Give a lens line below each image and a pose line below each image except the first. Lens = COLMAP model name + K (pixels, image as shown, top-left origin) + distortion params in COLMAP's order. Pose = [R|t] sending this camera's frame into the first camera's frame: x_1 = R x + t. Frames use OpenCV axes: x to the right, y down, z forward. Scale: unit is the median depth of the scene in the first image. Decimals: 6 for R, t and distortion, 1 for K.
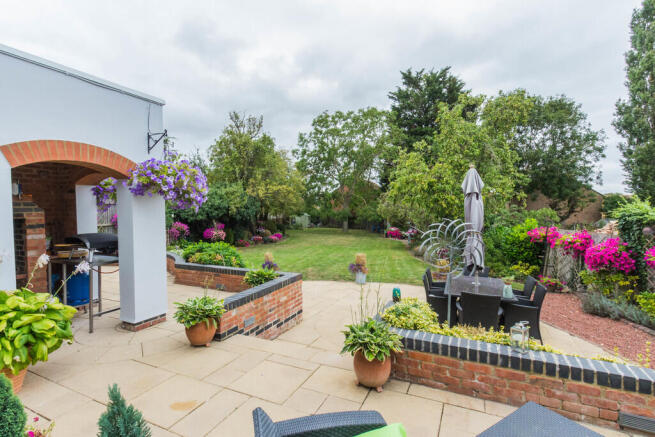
lens RADIAL K [[313.5, 0, 321.4], [0, 313.5, 225.6], [0, 0, 1]] dist [-0.000090, -0.001053]
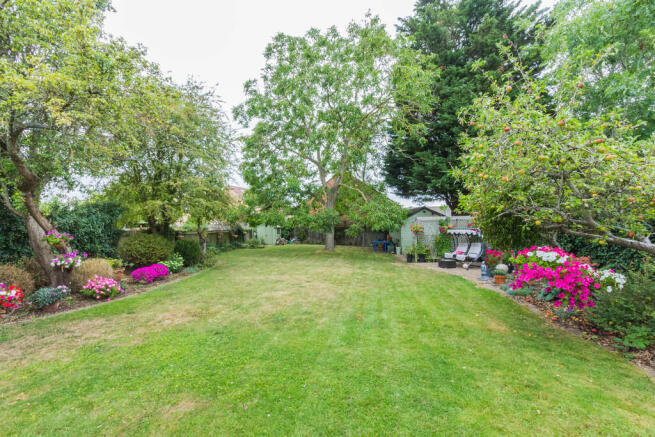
lens RADIAL K [[301.1, 0, 327.5], [0, 301.1, 218.5], [0, 0, 1]] dist [0.000983, 0.000070]
pose [[0.998169, -0.015323, 0.058518, 0.045611], [0.019566, 0.997167, -0.072634, -0.000620], [-0.057239, 0.073646, 0.995640, 0.507035]]
